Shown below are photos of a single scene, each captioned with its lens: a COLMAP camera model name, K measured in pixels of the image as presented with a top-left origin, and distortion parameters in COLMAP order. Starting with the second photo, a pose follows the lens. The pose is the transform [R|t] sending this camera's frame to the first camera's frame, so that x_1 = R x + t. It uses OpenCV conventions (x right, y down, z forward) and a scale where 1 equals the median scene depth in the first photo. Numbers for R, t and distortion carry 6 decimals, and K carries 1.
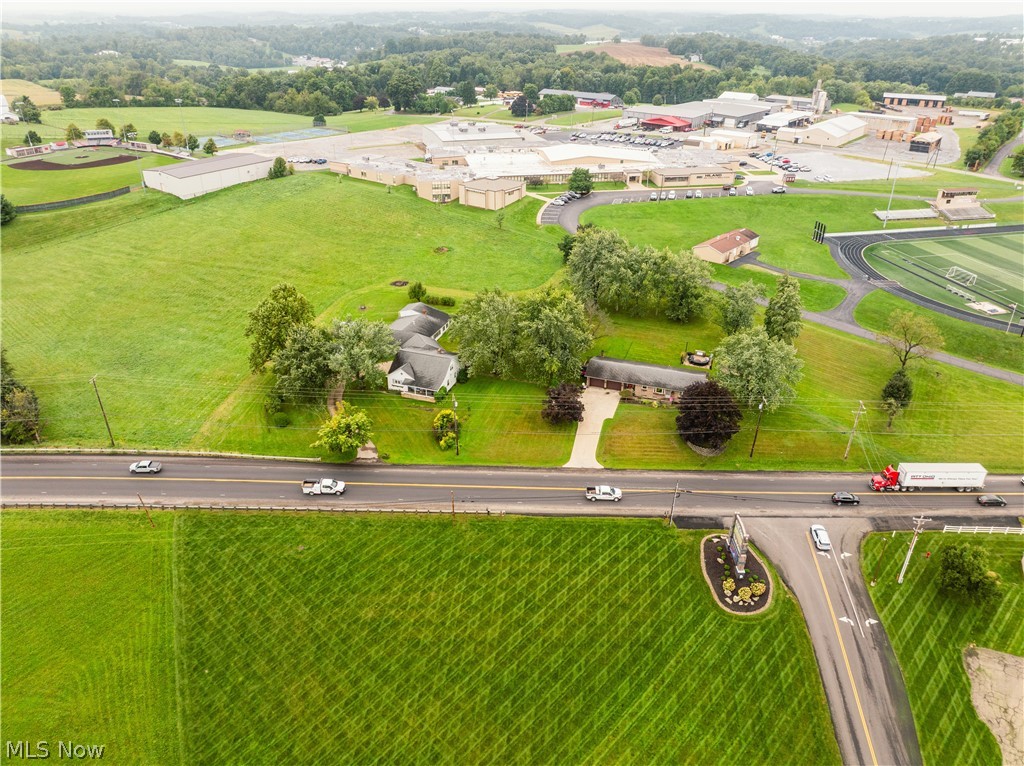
lens RADIAL K [[705.6, 0, 512.0], [0, 705.6, 383.0], [0, 0, 1]] dist [-0.051124, 0.024385]
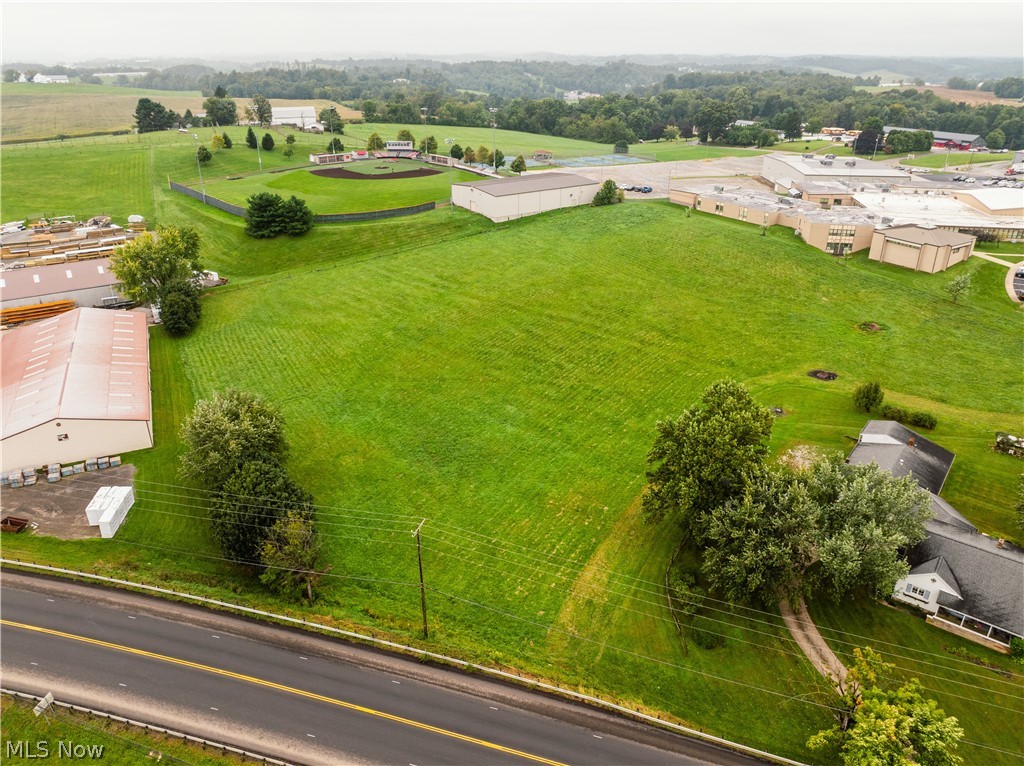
lens RADIAL K [[705.6, 0, 512.0], [0, 705.6, 383.0], [0, 0, 1]] dist [-0.051124, 0.024385]
pose [[0.946755, 0.135040, -0.292266, -0.166291], [-0.150385, 0.988154, -0.030582, -0.049026], [0.284674, 0.072906, 0.955848, 0.206654]]
